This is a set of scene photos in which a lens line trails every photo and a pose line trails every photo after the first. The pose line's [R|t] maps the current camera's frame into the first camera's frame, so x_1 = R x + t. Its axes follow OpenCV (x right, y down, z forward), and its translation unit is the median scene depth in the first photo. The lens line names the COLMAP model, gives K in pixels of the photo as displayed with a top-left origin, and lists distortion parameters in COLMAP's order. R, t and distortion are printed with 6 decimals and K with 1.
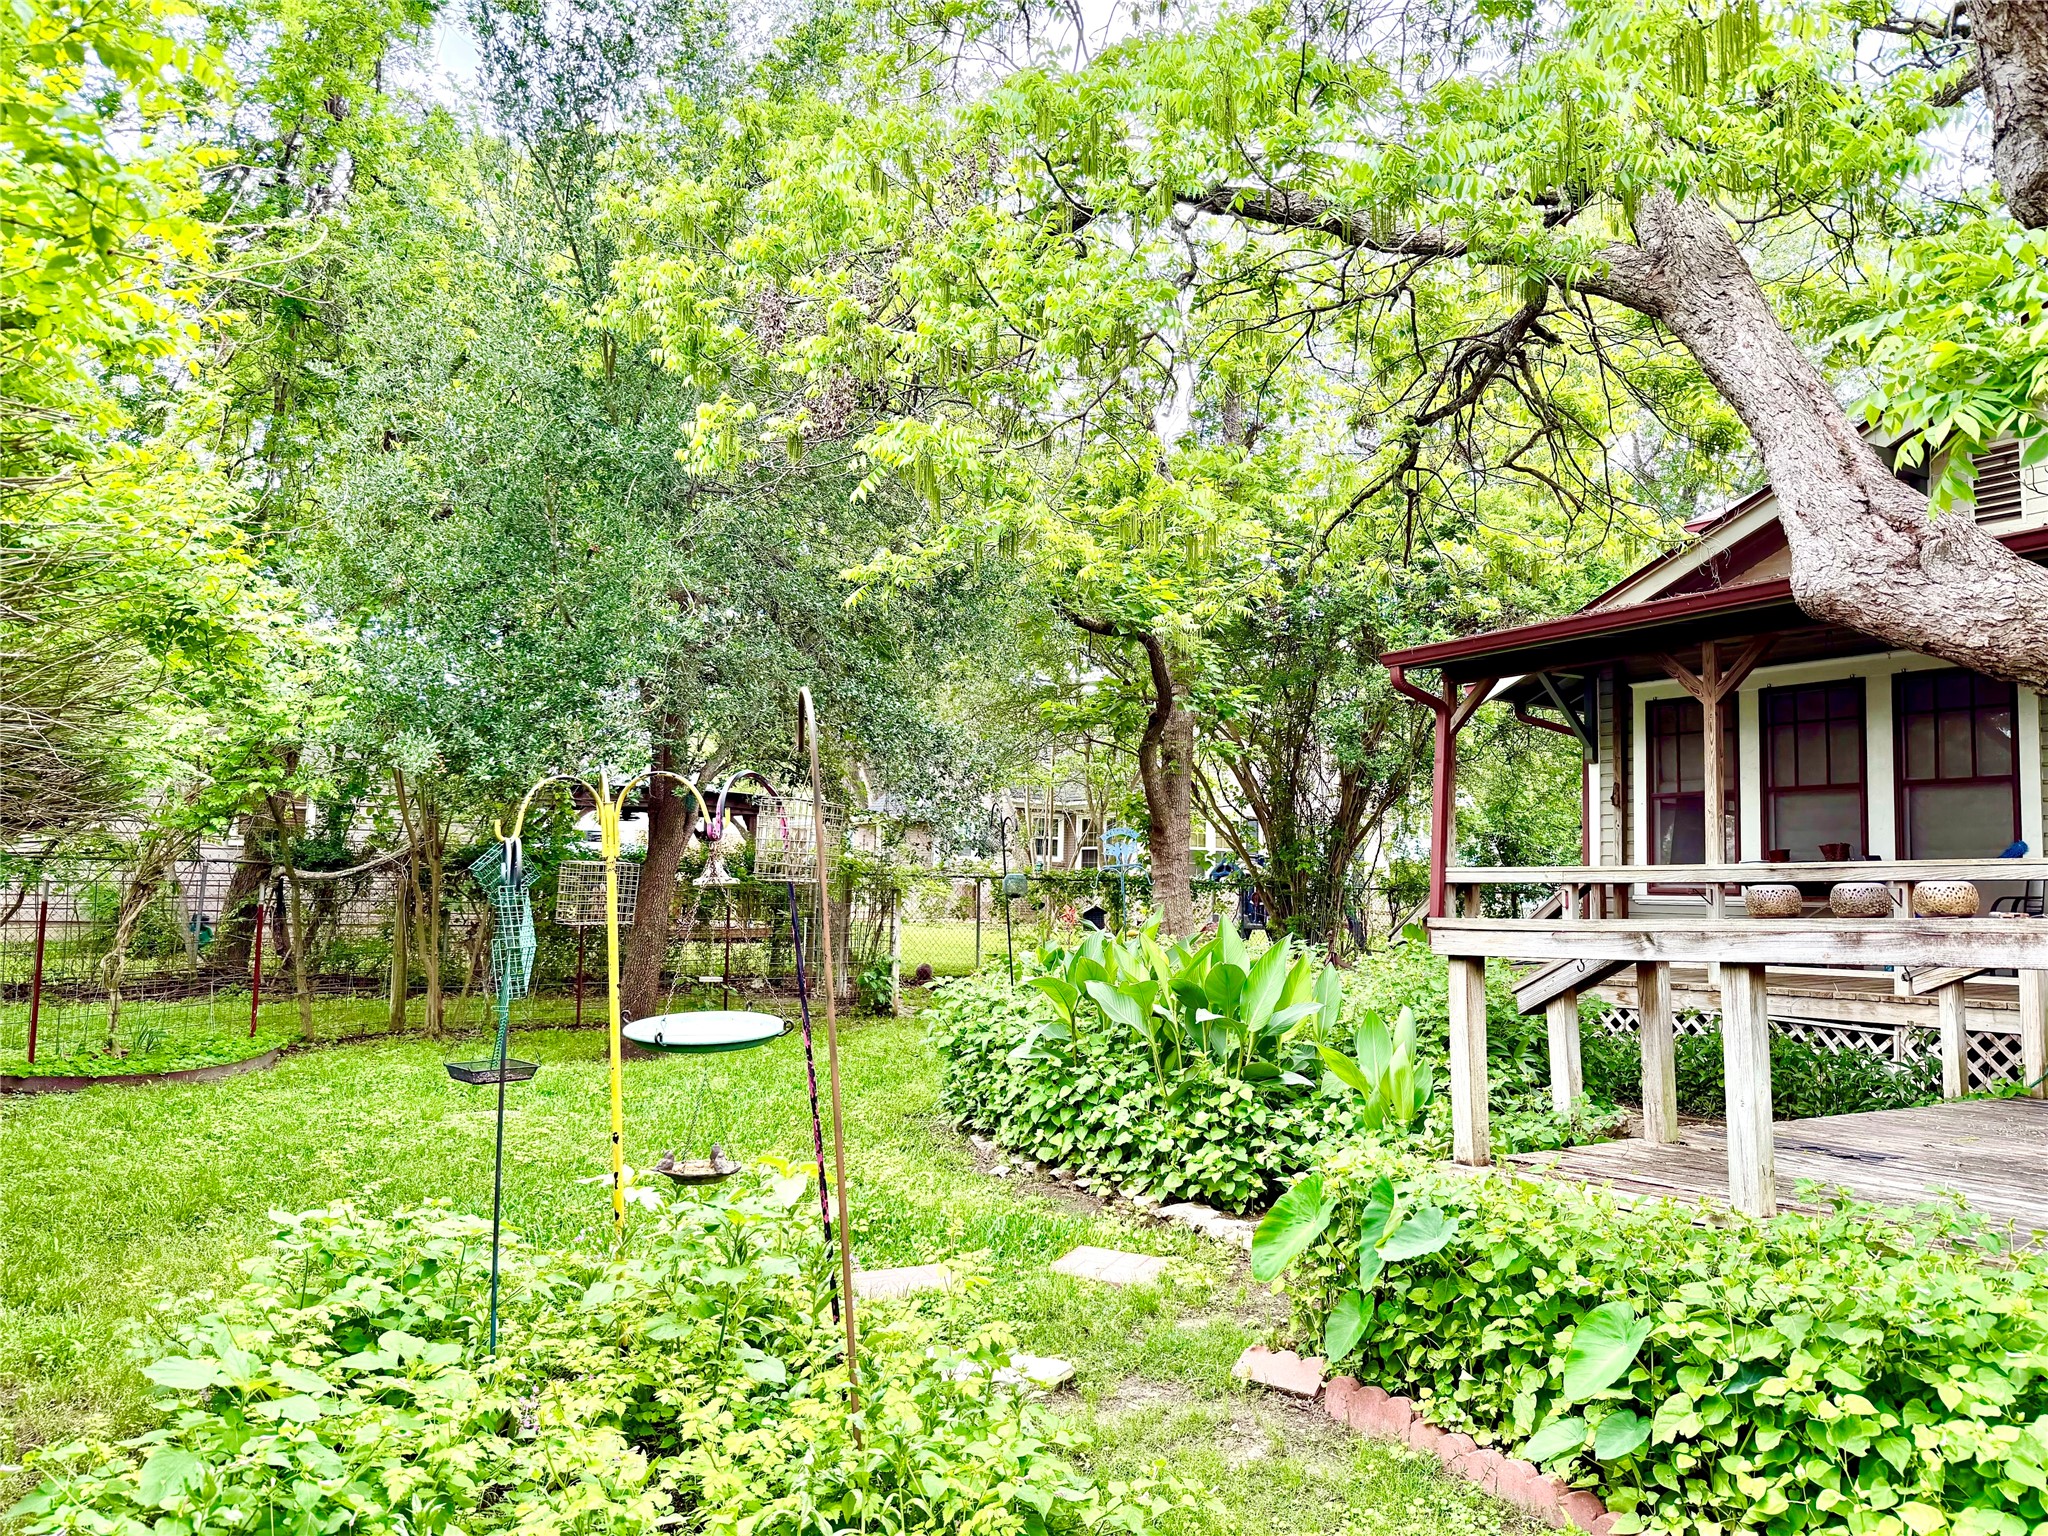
lens RADIAL K [[1439.0, 0, 1021.0], [0, 1439.0, 757.7], [0, 0, 1]] dist [0.047886, -0.066049]
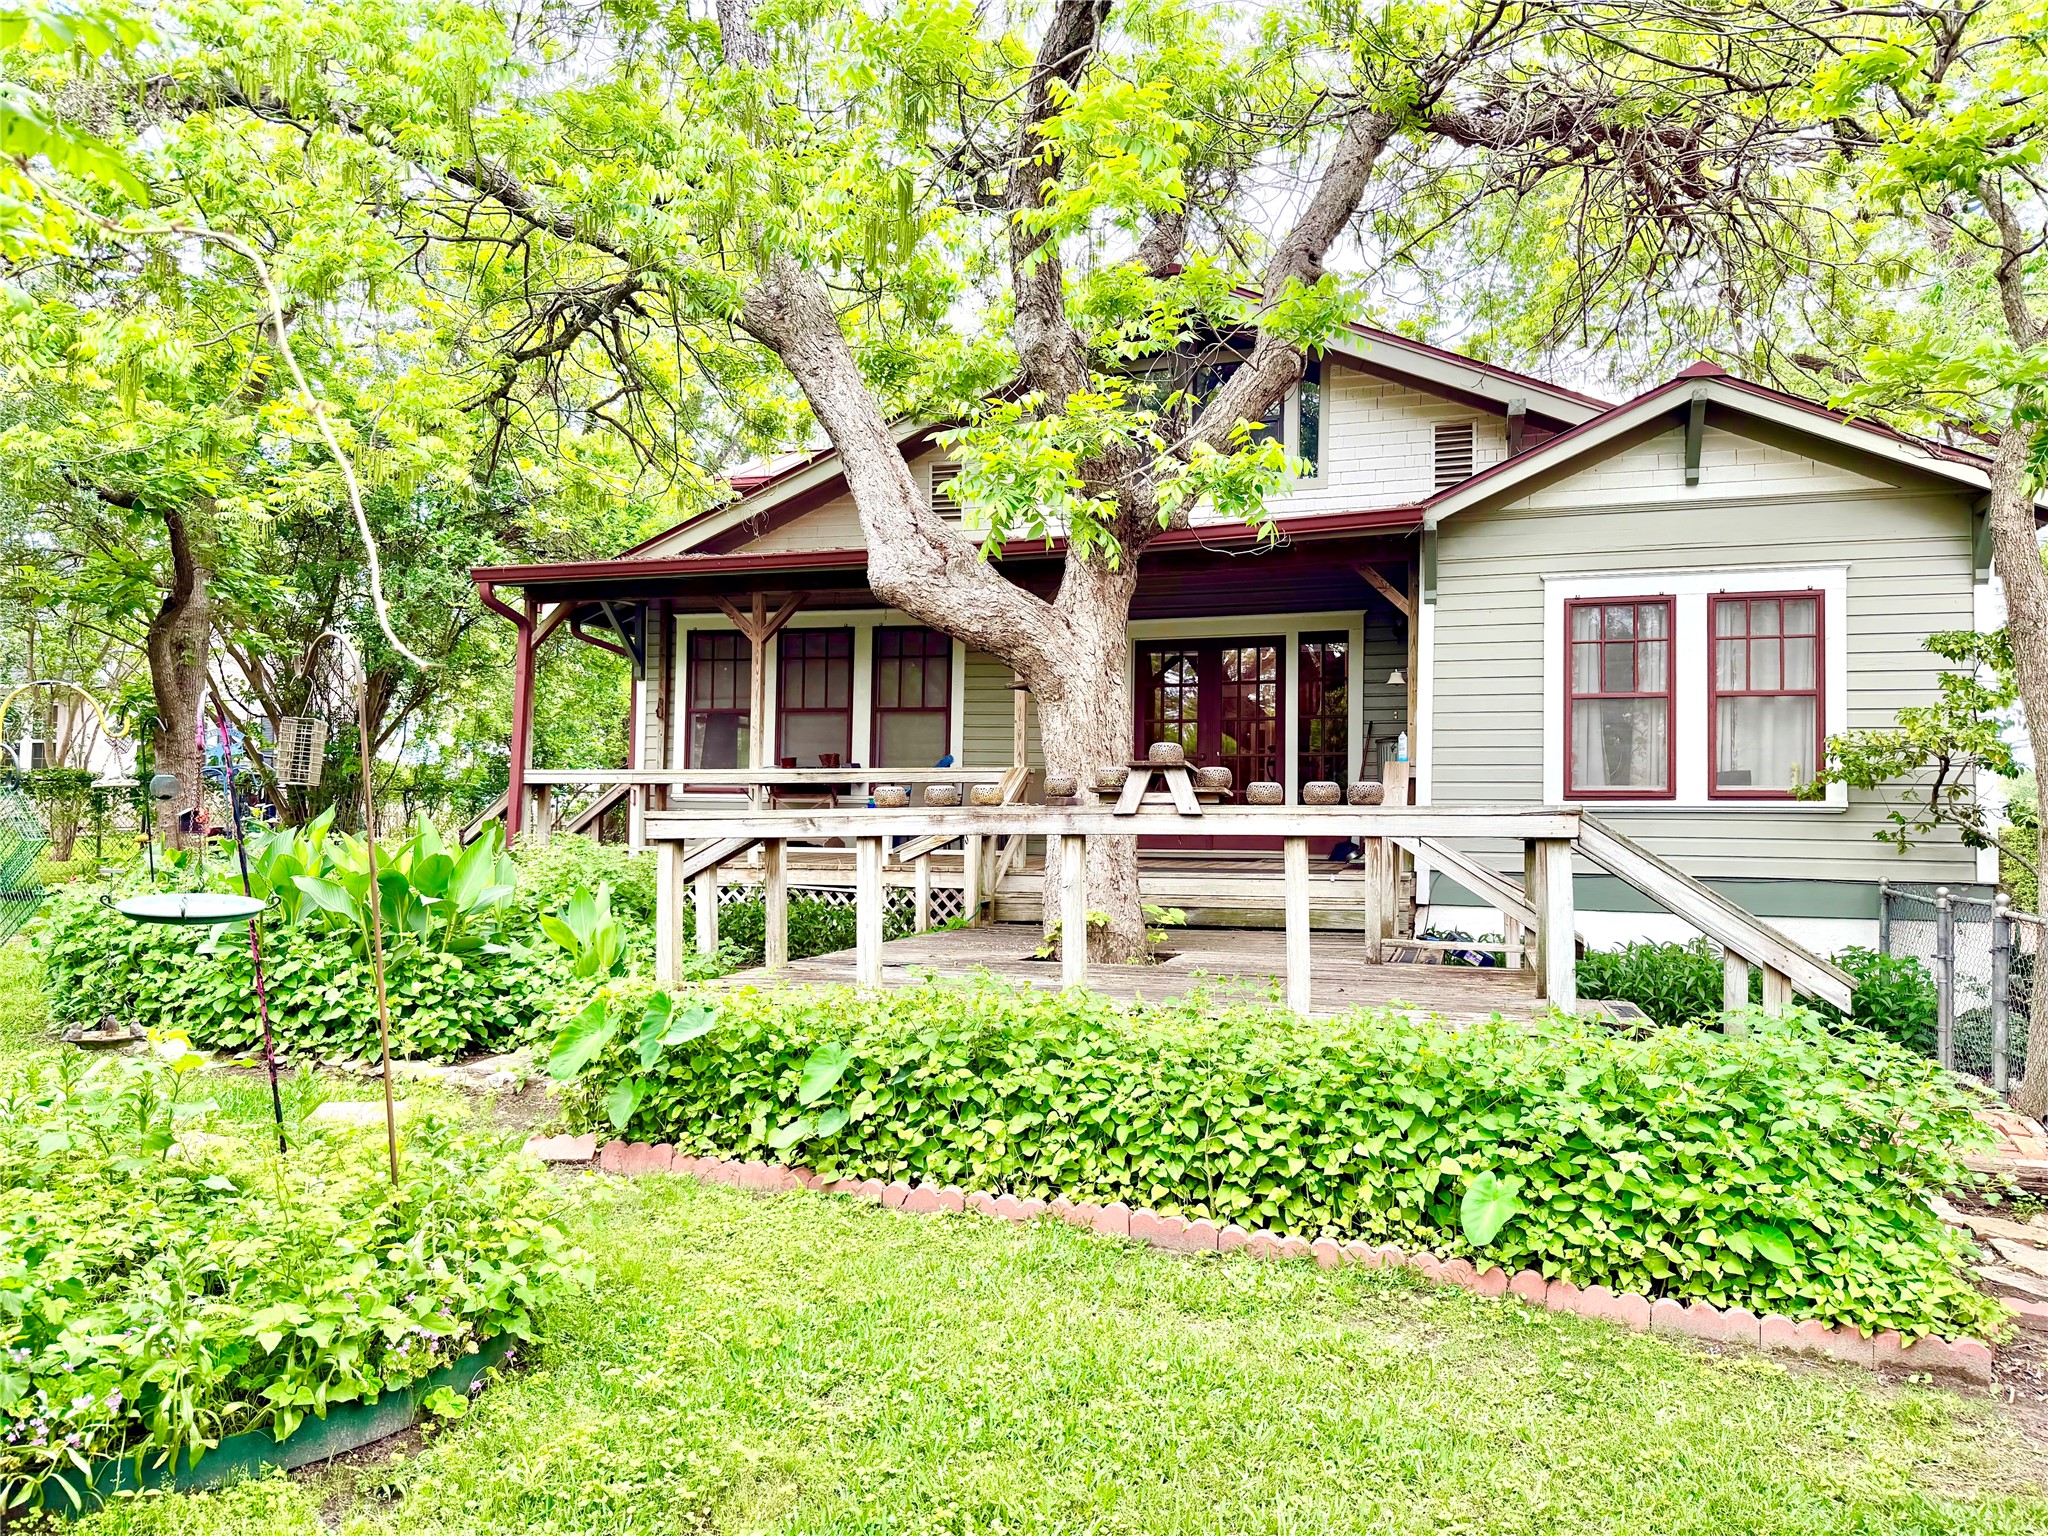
lens RADIAL K [[1439.0, 0, 1021.0], [0, 1439.0, 757.7], [0, 0, 1]] dist [0.047886, -0.066049]
pose [[0.770238, 0.012734, 0.637630, -0.231706], [-0.056860, 0.997190, 0.048770, -0.017076], [-0.635217, -0.073820, 0.768797, -0.177977]]
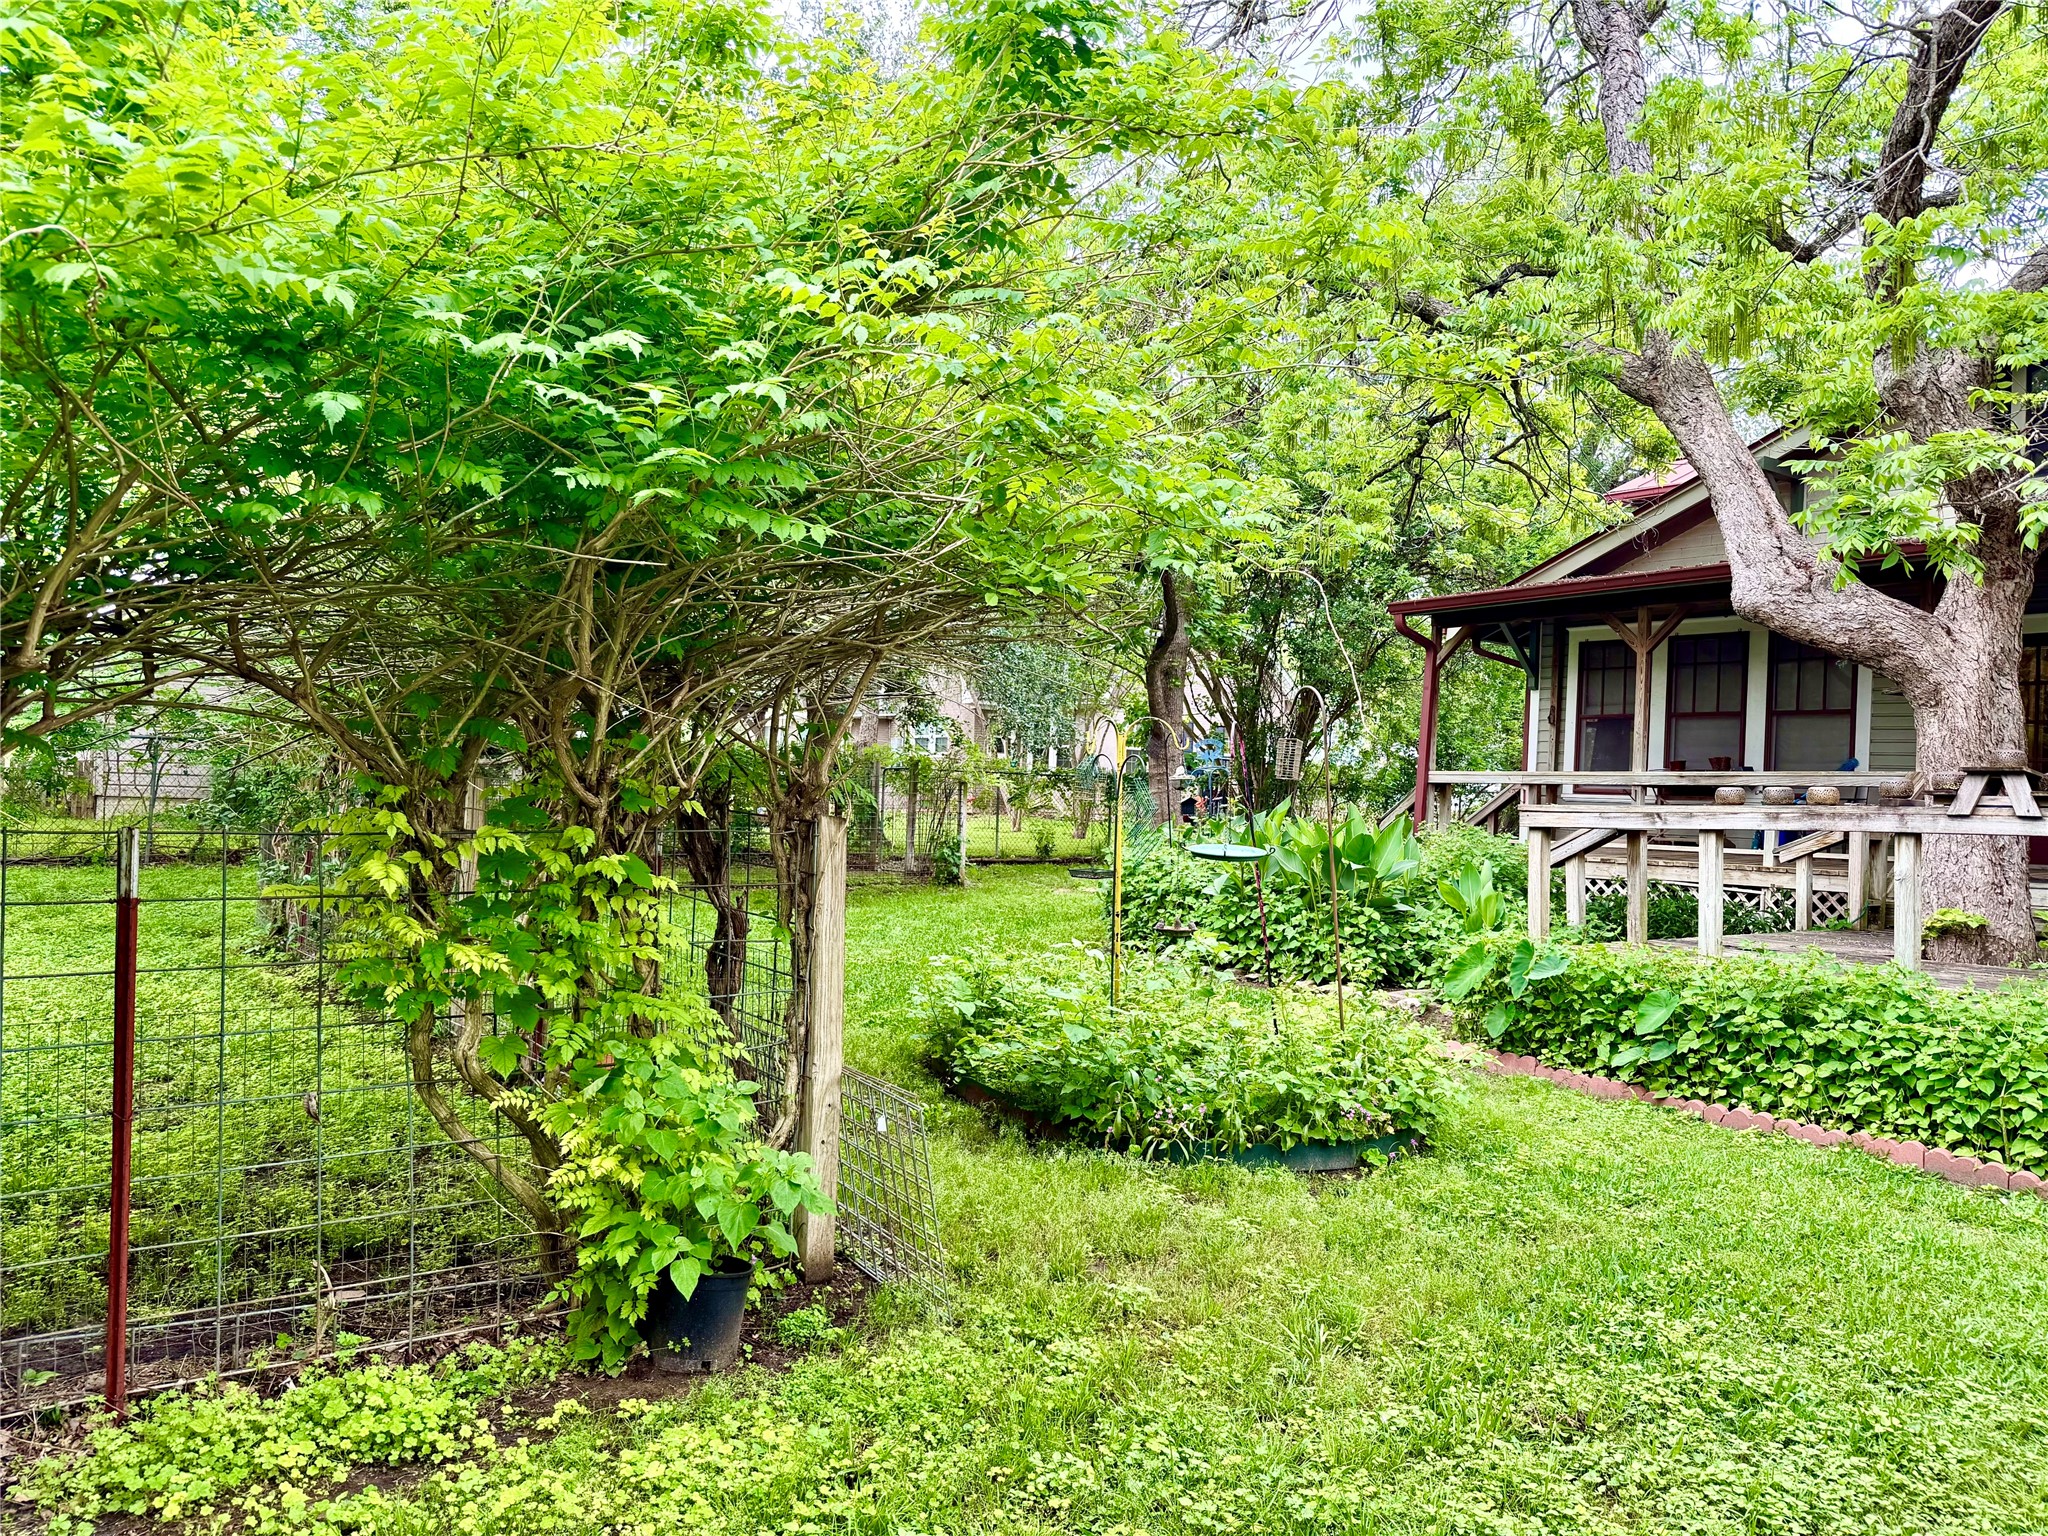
lens RADIAL K [[1421.1, 0, 1048.3], [0, 1421.1, 767.3], [0, 0, 1]] dist [0.104367, -0.174303]
pose [[0.995038, 0.015736, 0.098247, -0.331890], [-0.023536, 0.996617, 0.078742, -0.038700], [-0.096676, -0.080663, 0.992042, -0.460303]]
